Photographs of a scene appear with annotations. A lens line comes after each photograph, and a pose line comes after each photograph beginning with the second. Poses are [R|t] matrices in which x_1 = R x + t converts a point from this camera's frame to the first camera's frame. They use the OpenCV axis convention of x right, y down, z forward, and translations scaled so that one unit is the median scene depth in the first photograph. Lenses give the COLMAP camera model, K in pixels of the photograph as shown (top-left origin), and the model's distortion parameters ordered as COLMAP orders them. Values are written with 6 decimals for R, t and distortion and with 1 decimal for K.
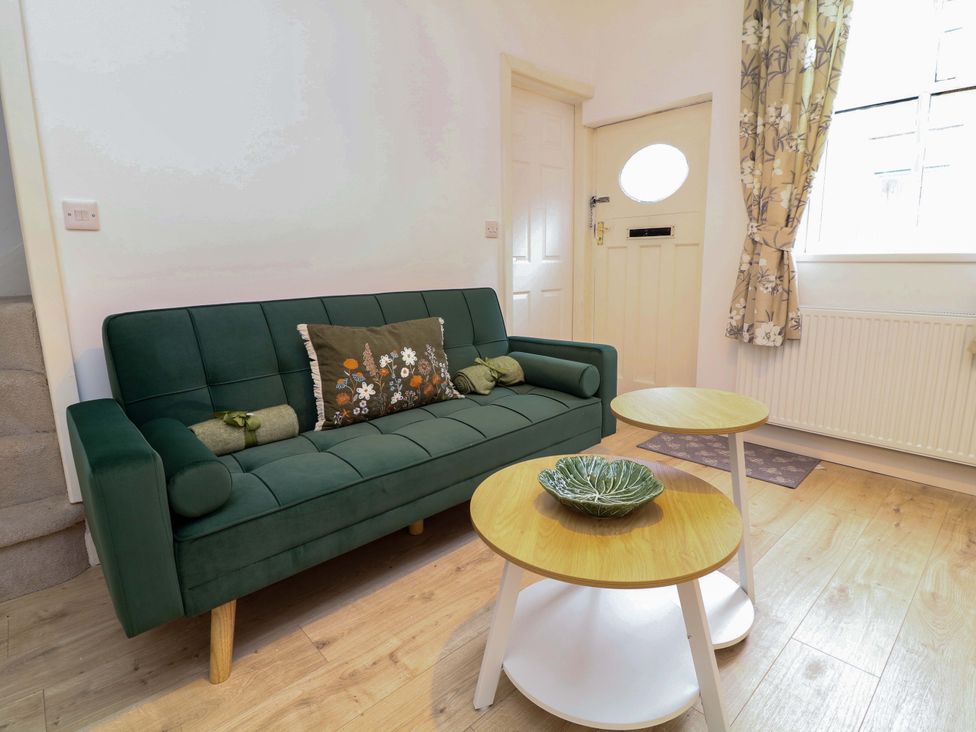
lens RADIAL K [[509.9, 0, 484.0], [0, 509.9, 352.7], [0, 0, 1]] dist [0.001588, -0.013819]
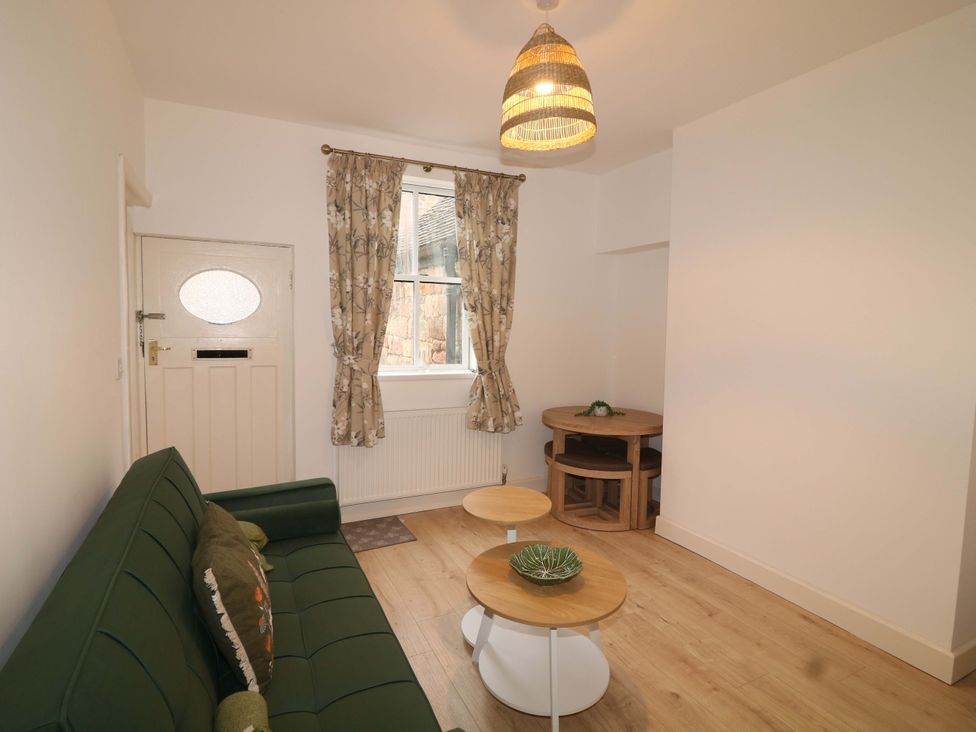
lens RADIAL K [[509.9, 0, 484.0], [0, 509.9, 352.7], [0, 0, 1]] dist [0.001588, -0.013819]
pose [[0.275720, -0.038356, 0.960472, -0.650073], [0.146818, 0.989160, -0.002646, -0.208817], [-0.949959, 0.141744, 0.278363, 0.299454]]
